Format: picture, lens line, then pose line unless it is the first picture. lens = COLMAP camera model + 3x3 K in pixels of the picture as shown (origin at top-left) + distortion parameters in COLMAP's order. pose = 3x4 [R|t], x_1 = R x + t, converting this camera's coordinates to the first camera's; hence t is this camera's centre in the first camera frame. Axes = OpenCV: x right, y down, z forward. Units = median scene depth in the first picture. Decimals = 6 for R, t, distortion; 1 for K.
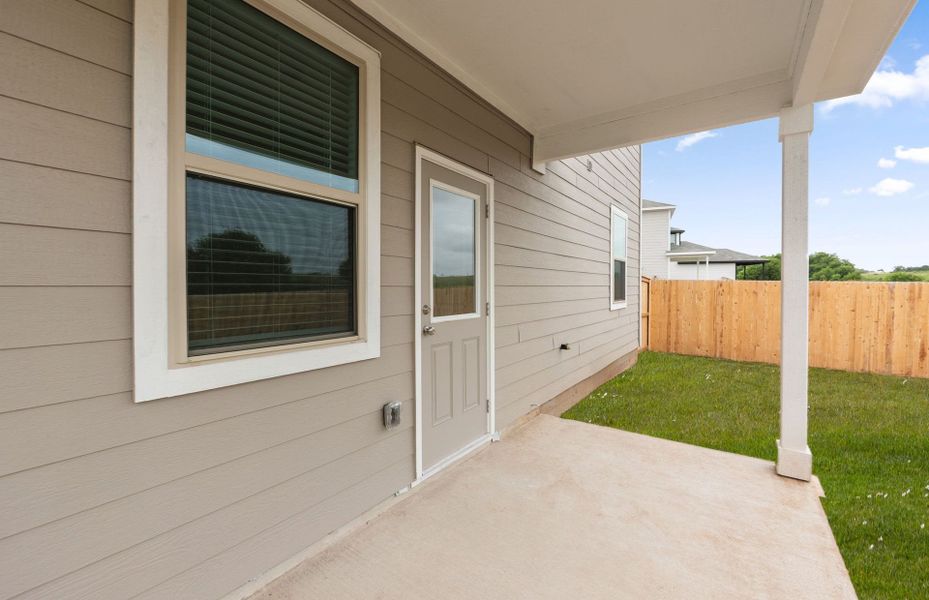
lens RADIAL K [[389.9, 0, 481.1], [0, 389.9, 289.9], [0, 0, 1]] dist [-0.000797, -0.000079]
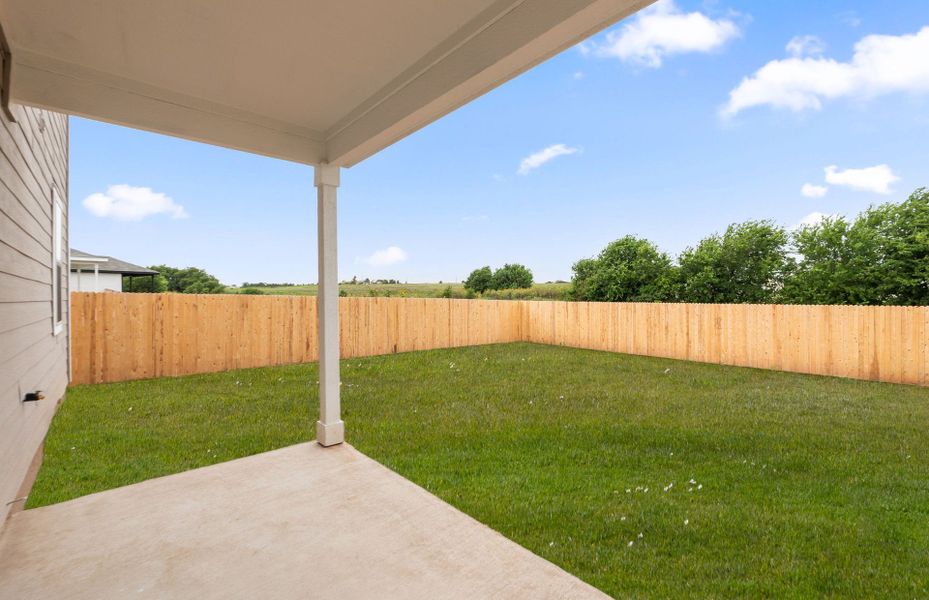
lens RADIAL K [[389.9, 0, 464.9], [0, 389.9, 297.7], [0, 0, 1]] dist [-0.000797, -0.000079]
pose [[0.235617, -0.002897, 0.971842, -0.116343], [0.014777, 0.999891, -0.000602, -0.003079], [-0.971734, 0.014503, 0.235634, 0.074739]]
